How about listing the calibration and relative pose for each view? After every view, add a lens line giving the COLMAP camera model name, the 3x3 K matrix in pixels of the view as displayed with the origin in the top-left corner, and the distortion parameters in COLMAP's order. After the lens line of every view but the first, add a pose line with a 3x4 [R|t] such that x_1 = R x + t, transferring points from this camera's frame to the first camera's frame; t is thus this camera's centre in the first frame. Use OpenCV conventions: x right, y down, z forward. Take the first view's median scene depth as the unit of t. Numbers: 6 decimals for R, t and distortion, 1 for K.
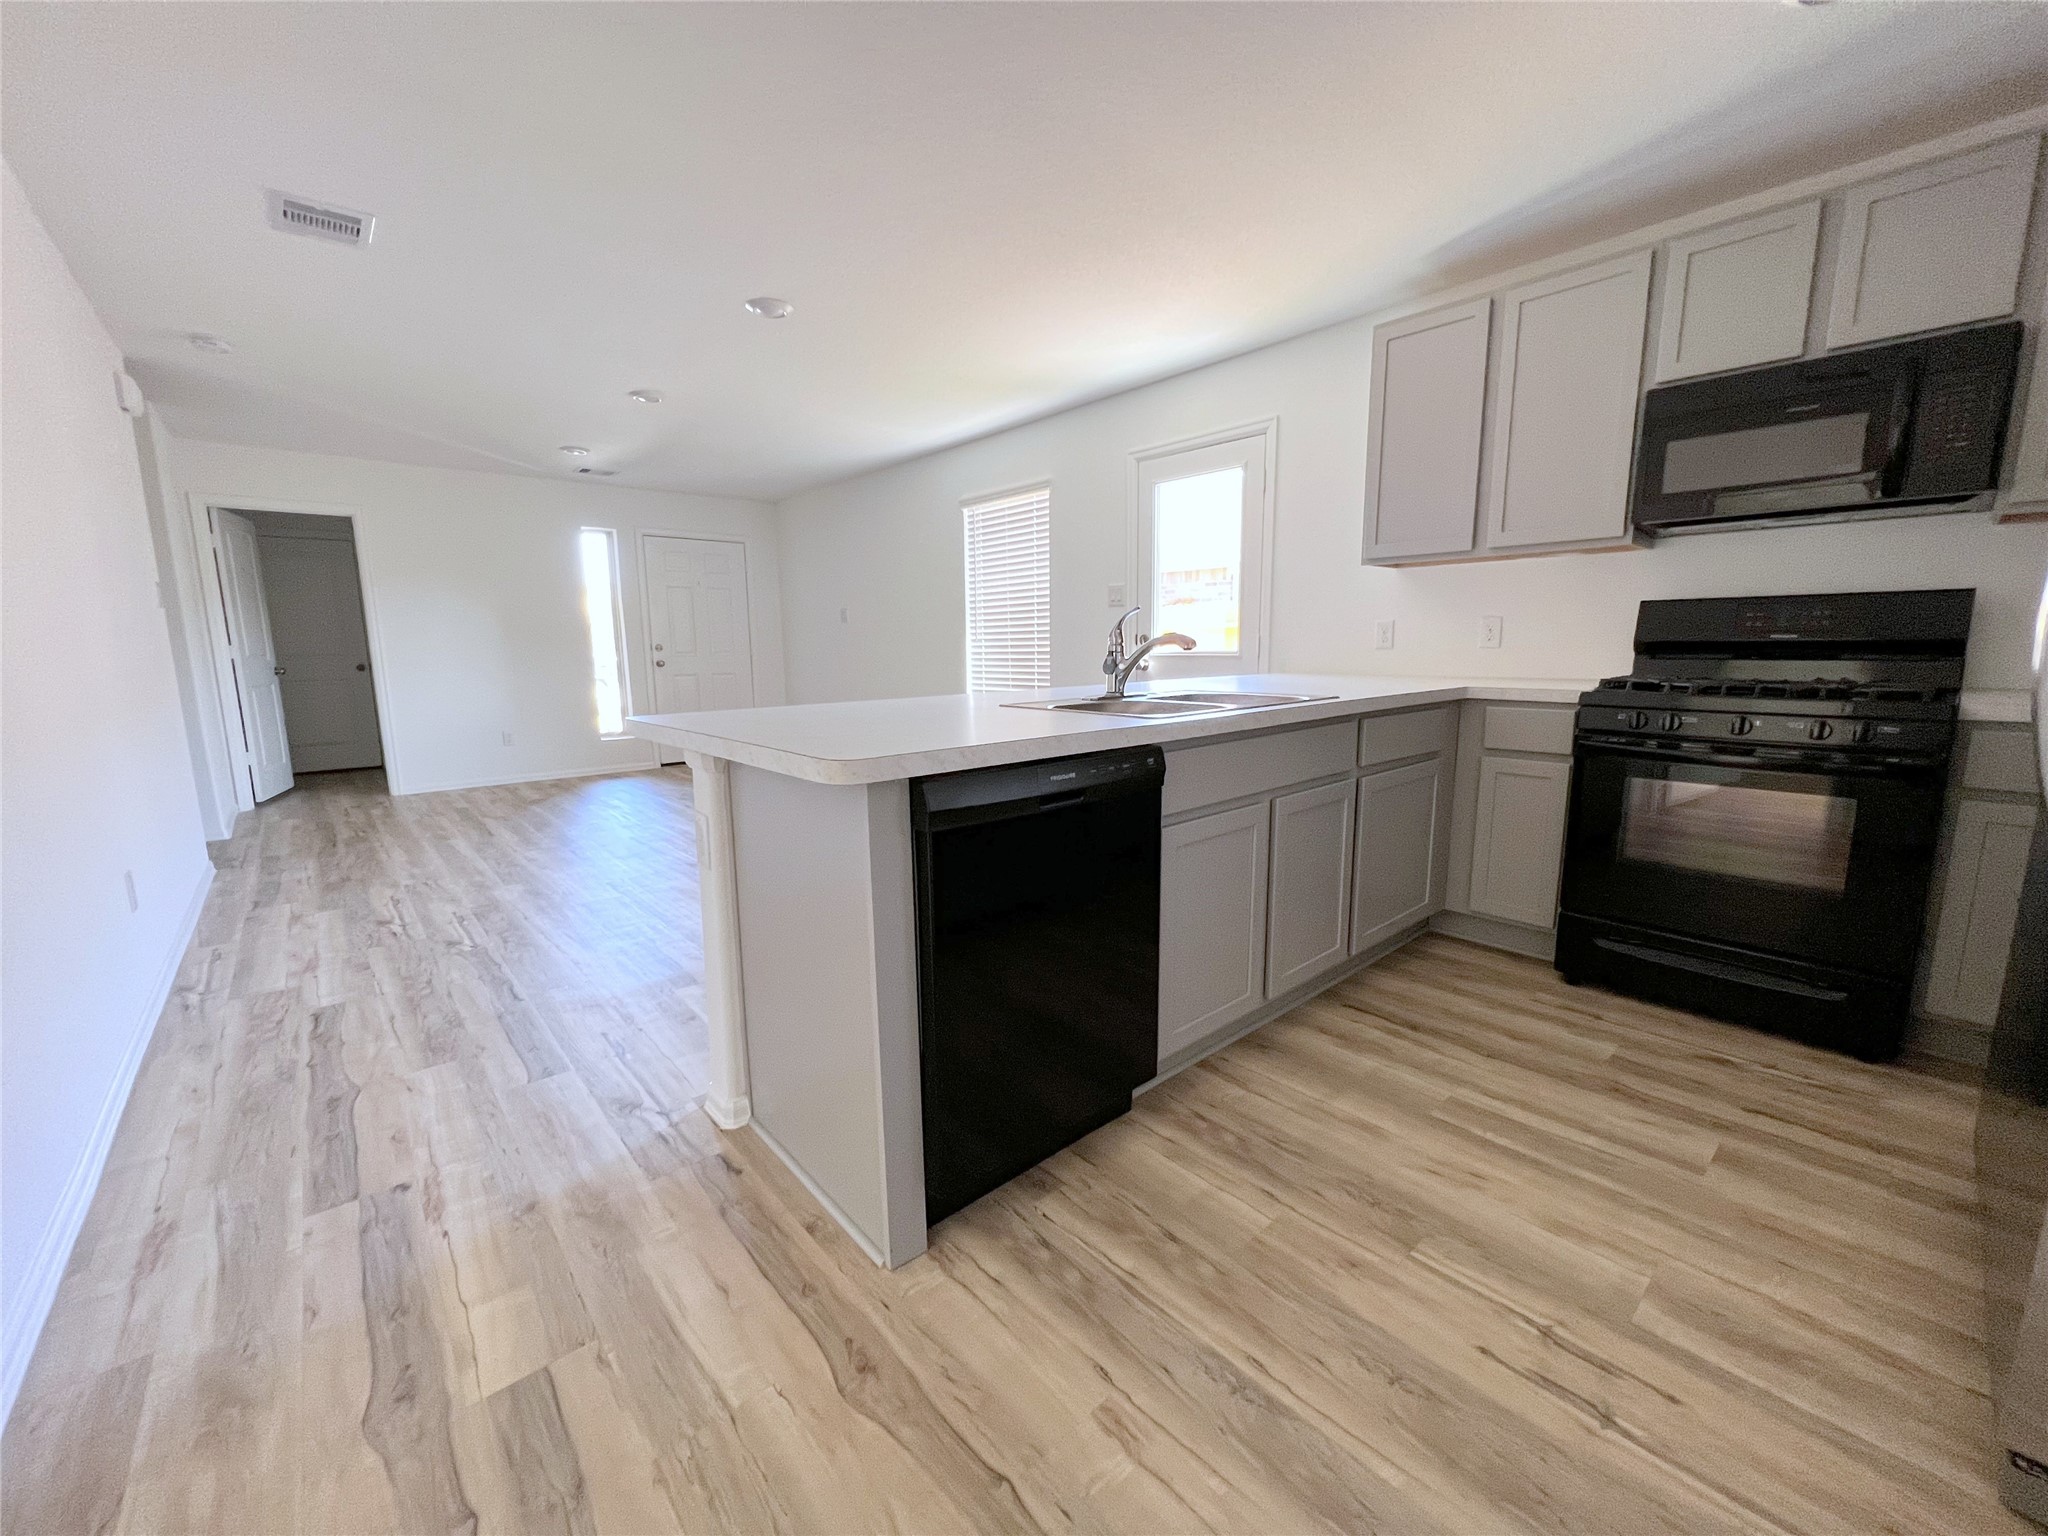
lens RADIAL K [[816.8, 0, 1026.0], [0, 816.8, 768.0], [0, 0, 1]] dist [-0.000160, -0.000166]
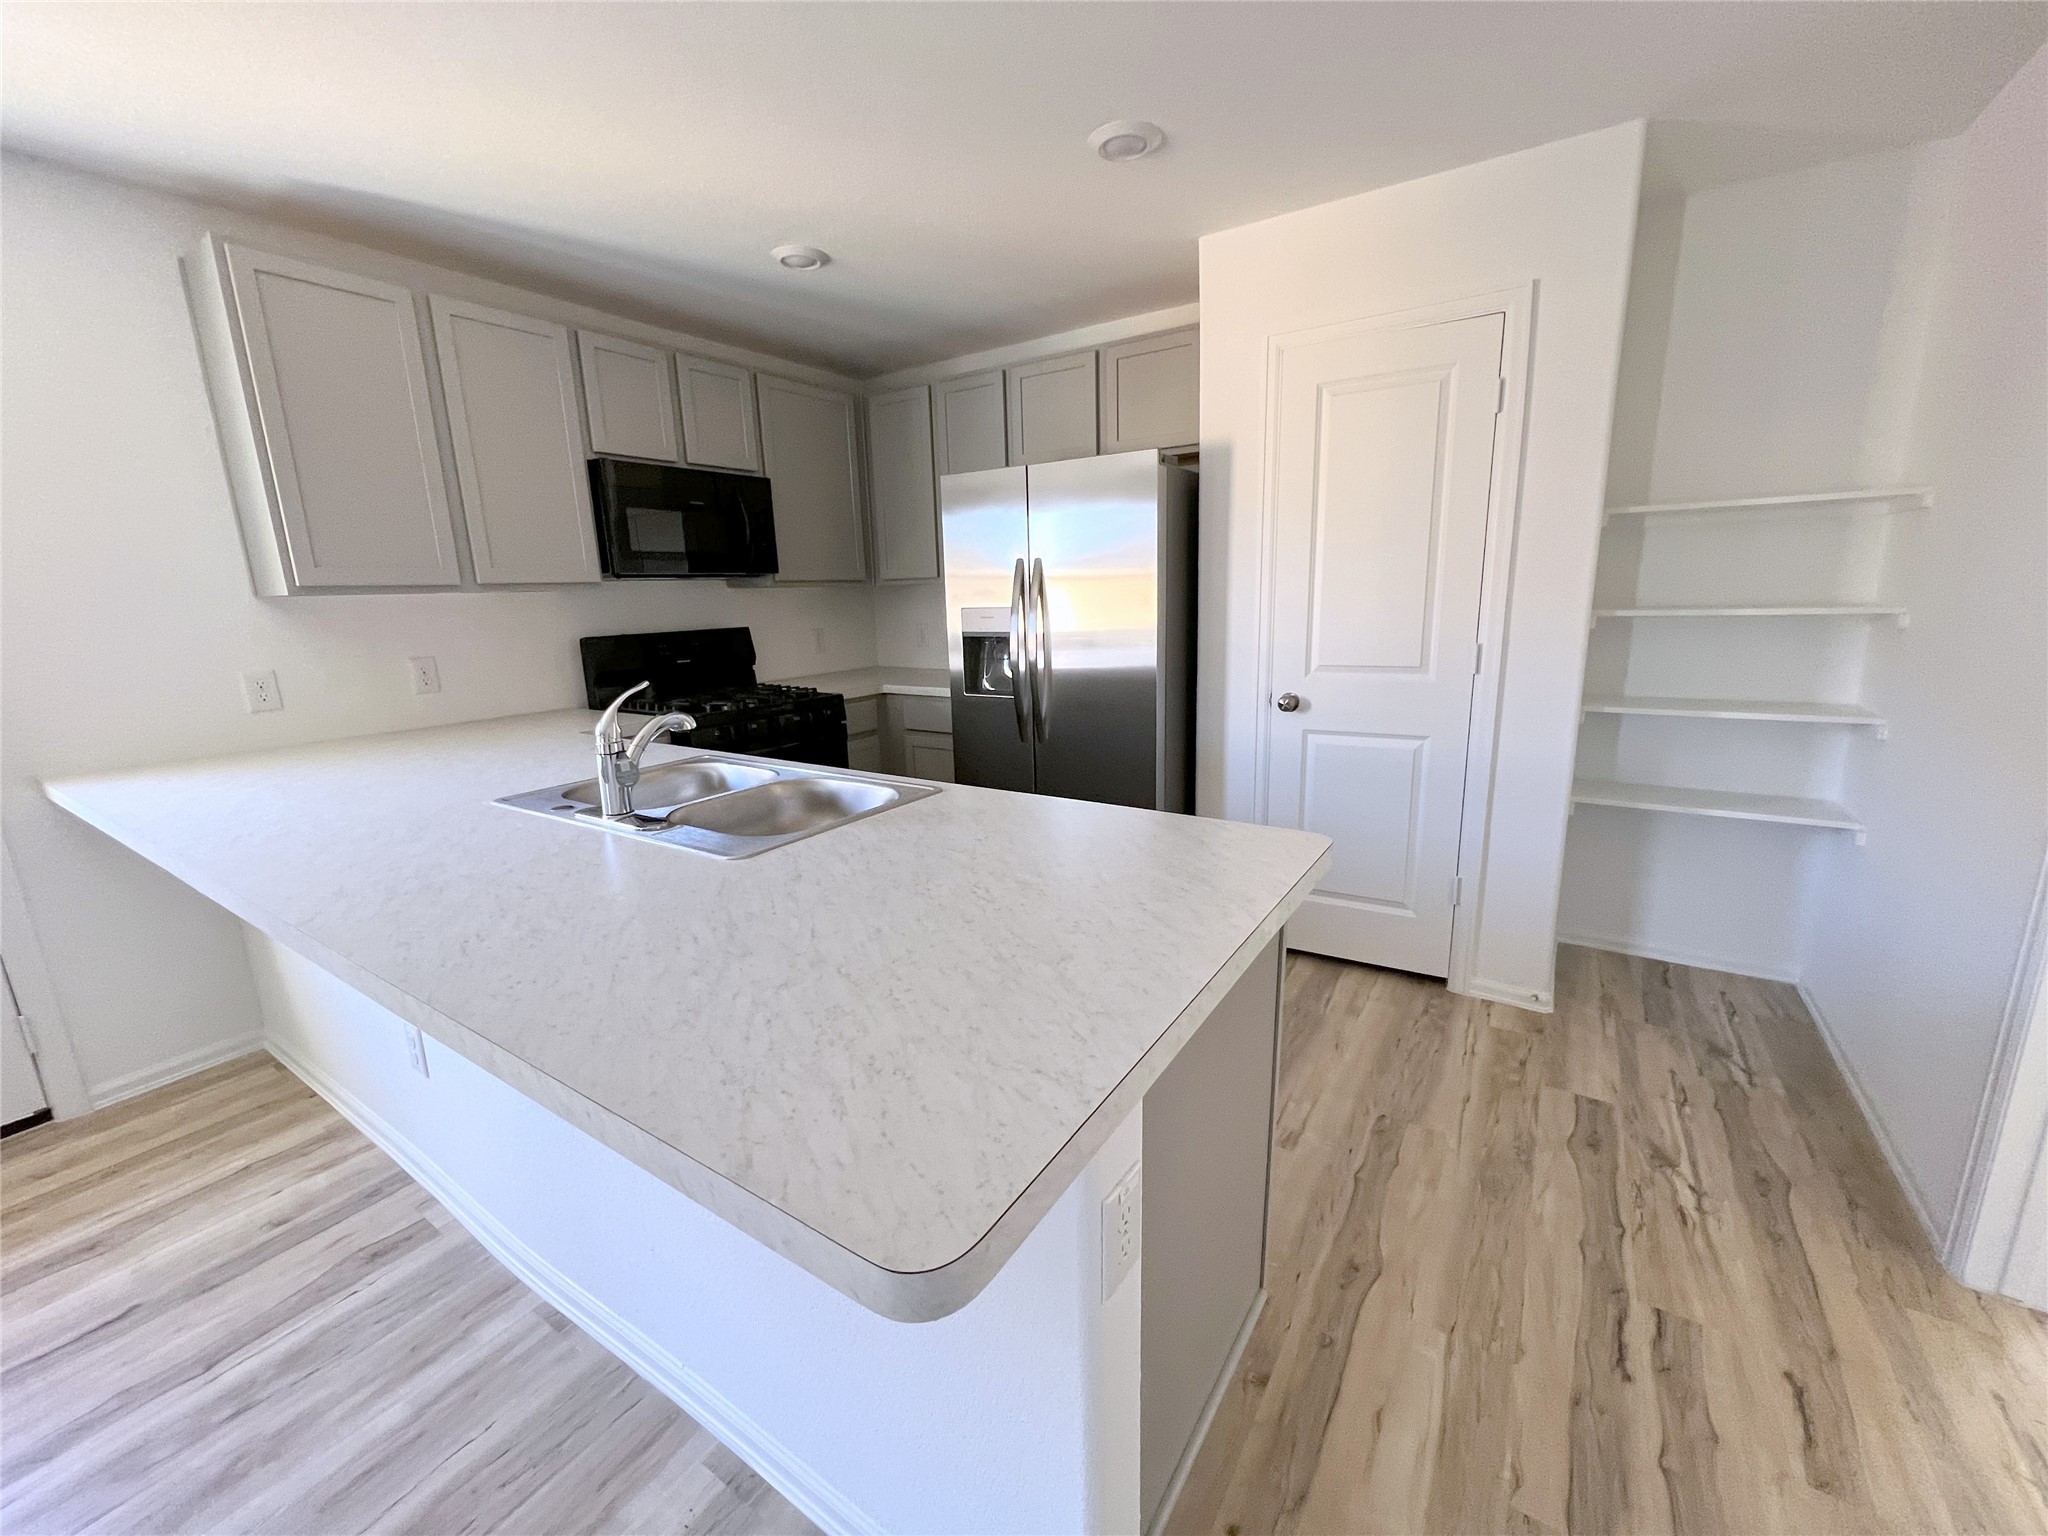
lens RADIAL K [[812.2, 0, 1038.5], [0, 812.2, 772.8], [0, 0, 1]] dist [-0.001192, -0.000377]
pose [[-0.270103, -0.191782, 0.943538, -0.688175], [0.182245, 0.952064, 0.245686, -0.258966], [-0.945426, 0.238316, -0.222204, 0.957112]]
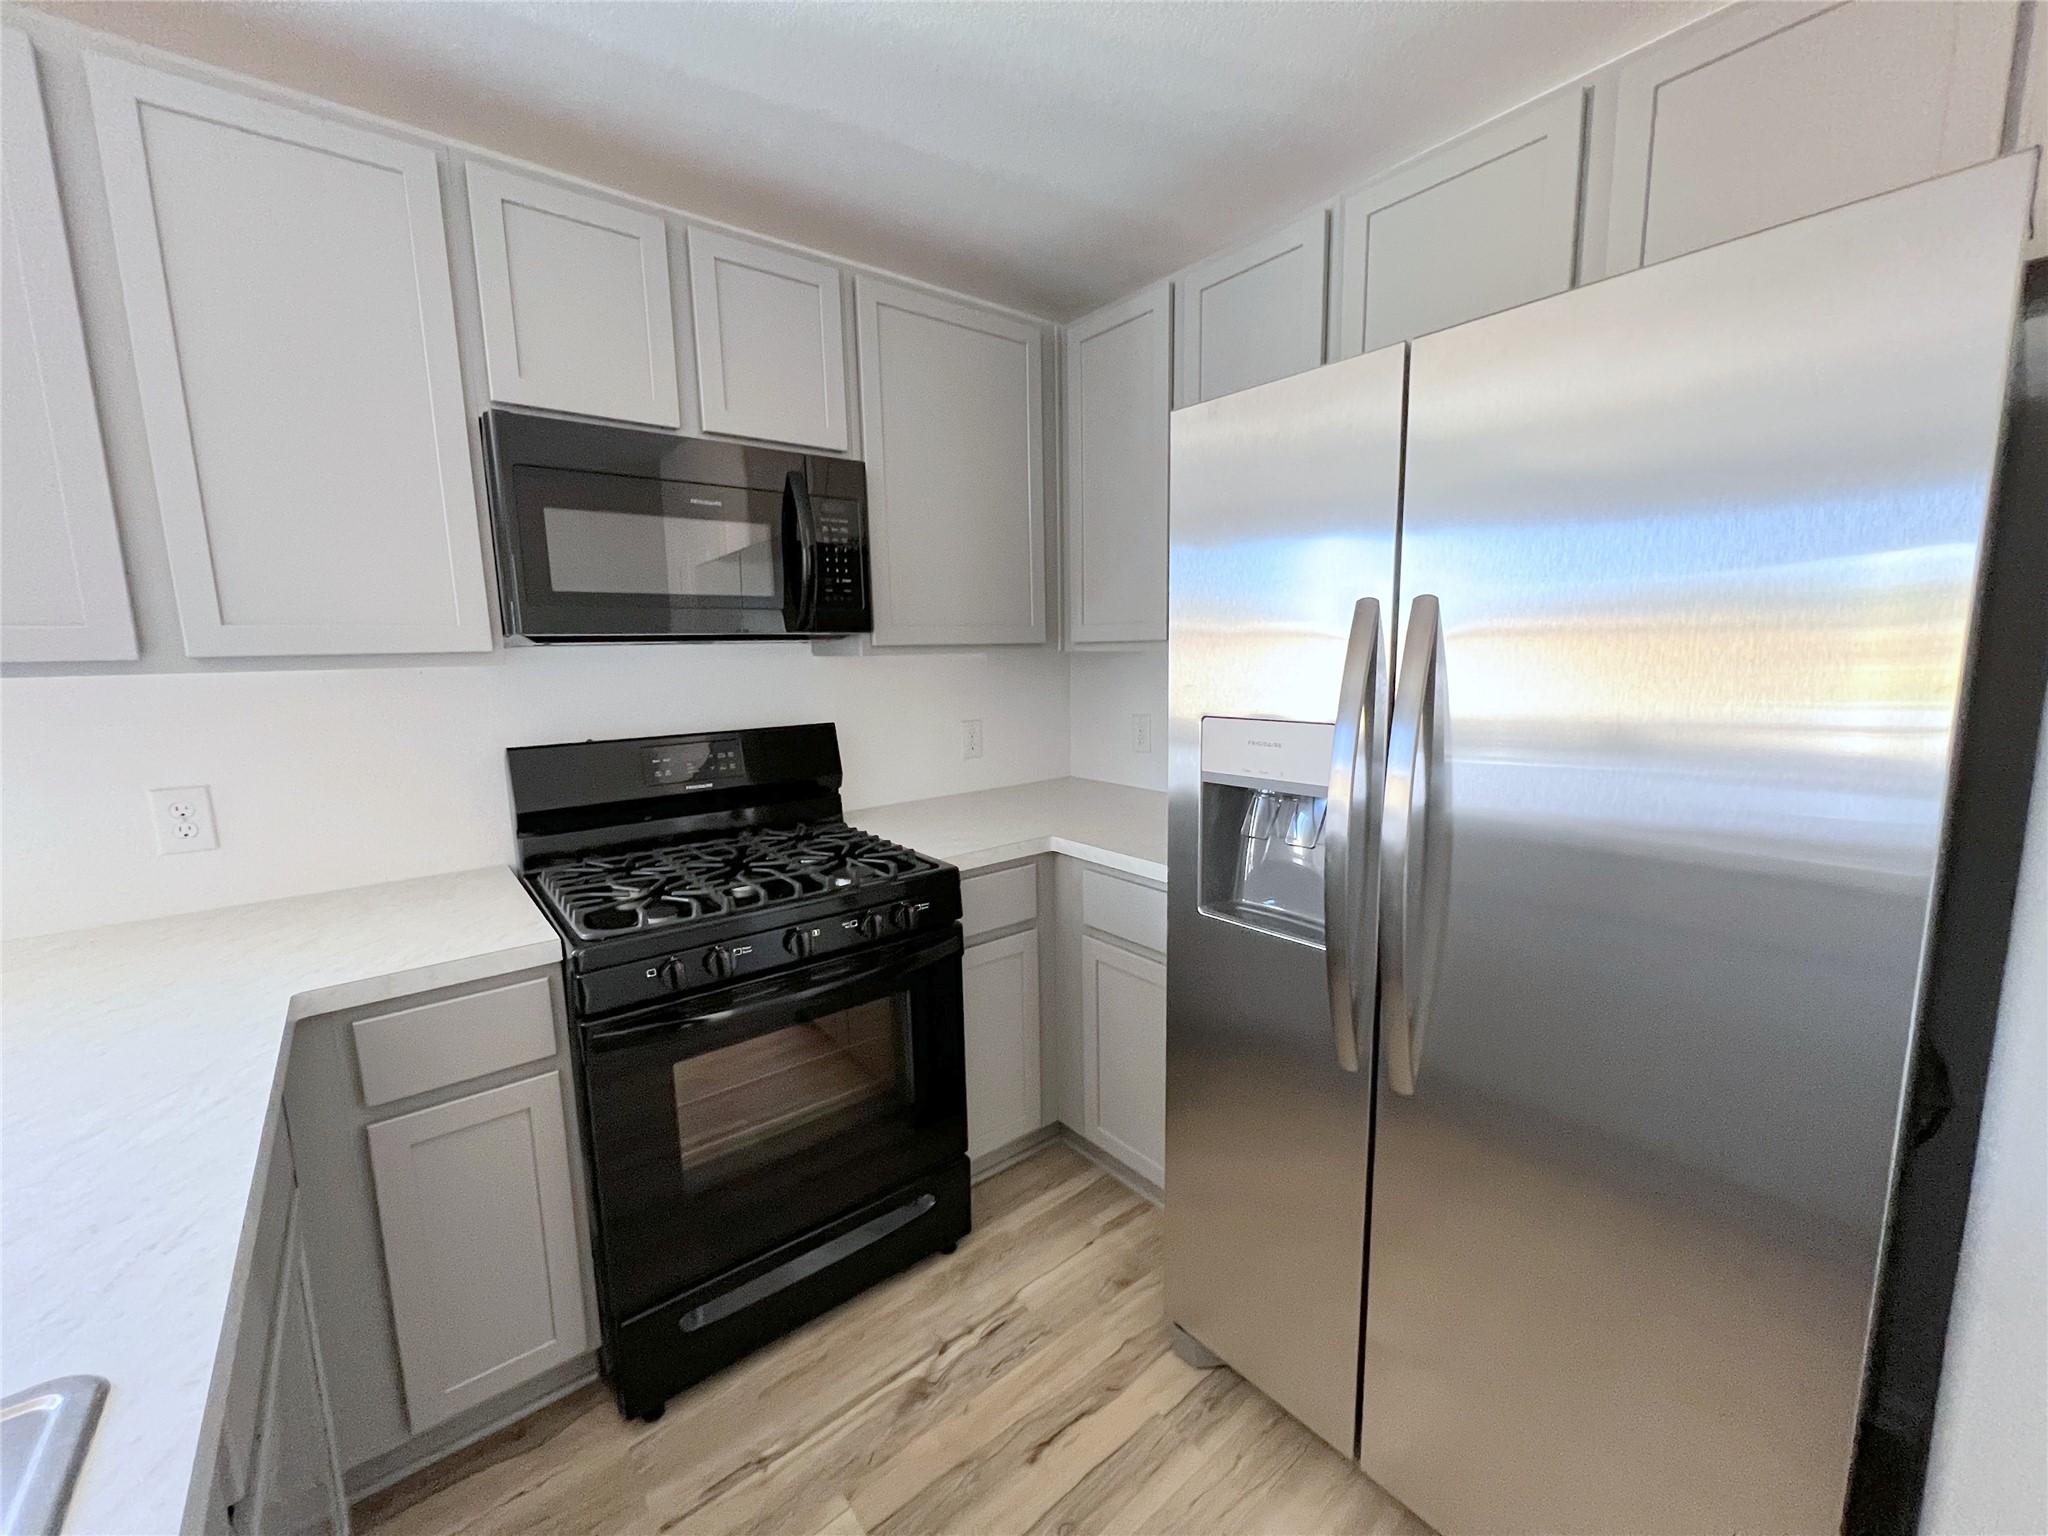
lens RADIAL K [[816.8, 0, 1026.0], [0, 816.8, 768.0], [0, 0, 1]] dist [-0.000160, -0.000166]
pose [[0.049342, -0.131040, 0.990148, 0.206118], [0.177050, 0.976803, 0.120451, -0.267609], [-0.982964, 0.169363, 0.071398, 0.777056]]
